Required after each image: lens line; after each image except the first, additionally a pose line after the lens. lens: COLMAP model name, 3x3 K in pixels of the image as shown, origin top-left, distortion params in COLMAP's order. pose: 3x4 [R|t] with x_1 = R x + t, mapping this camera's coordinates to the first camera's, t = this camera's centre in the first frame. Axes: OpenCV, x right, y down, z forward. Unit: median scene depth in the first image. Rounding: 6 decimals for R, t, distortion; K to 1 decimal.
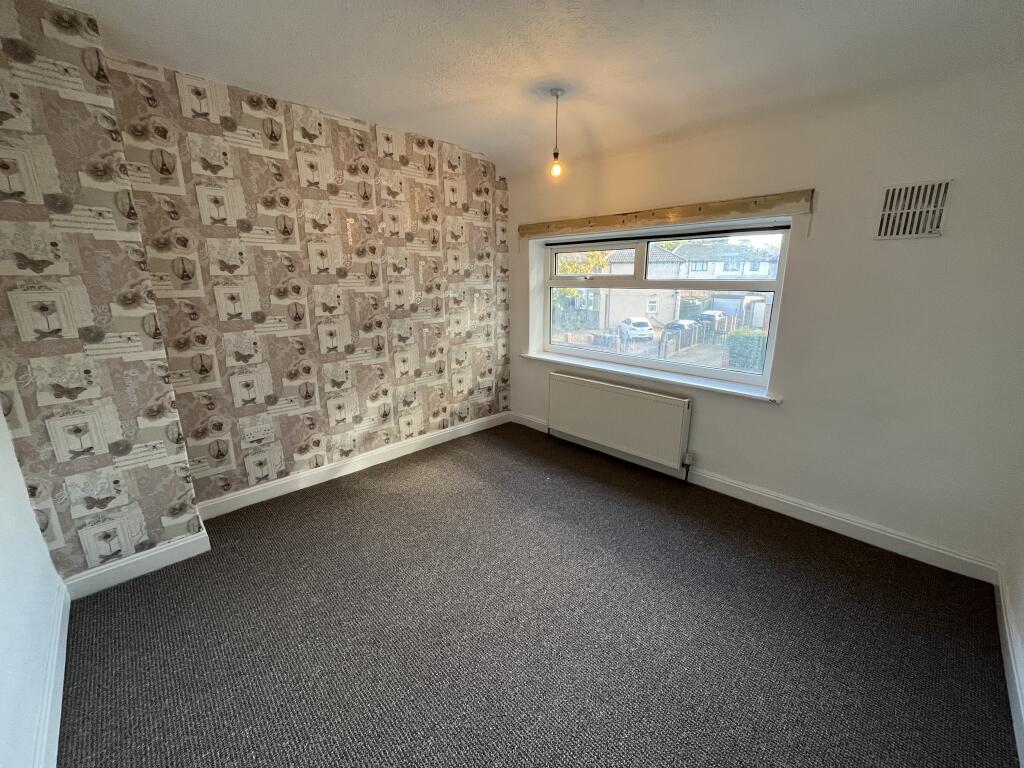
lens RADIAL K [[414.6, 0, 513.3], [0, 414.6, 383.8], [0, 0, 1]] dist [-0.000523, -0.000075]
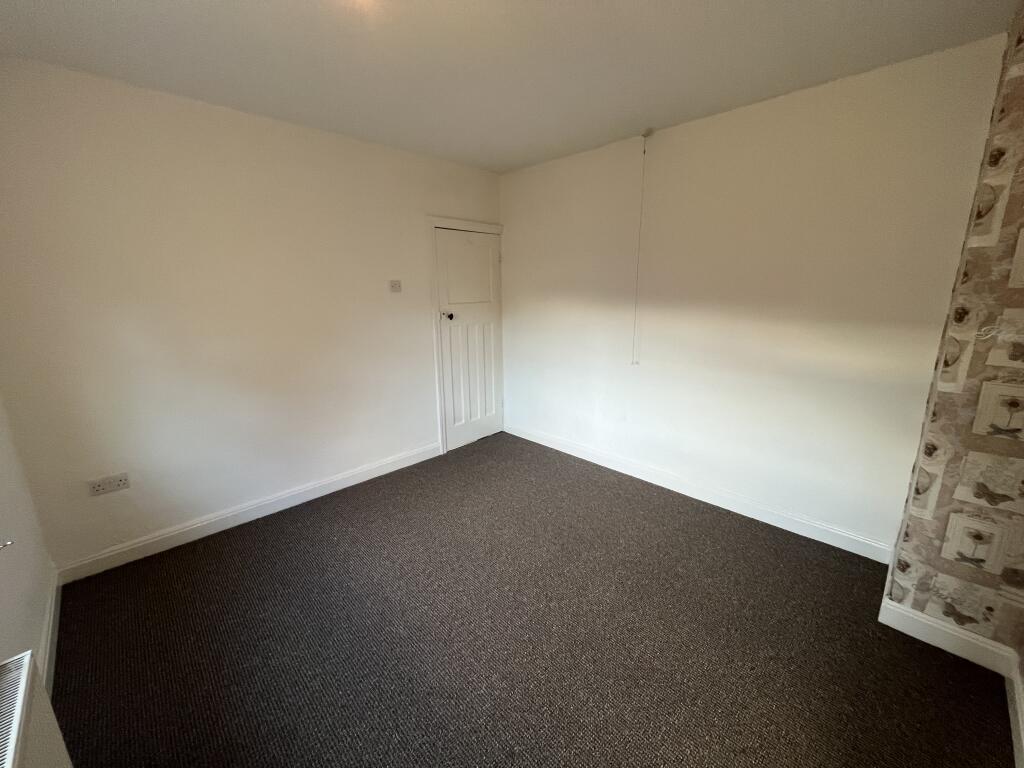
lens RADIAL K [[414.6, 0, 512.1], [0, 414.6, 384.4], [0, 0, 1]] dist [-0.000523, -0.000075]
pose [[0.000337, 0.235379, -0.971904, -0.271457], [-0.229217, 0.946045, 0.229037, 0.112252], [0.973375, 0.222700, 0.054271, -0.000969]]
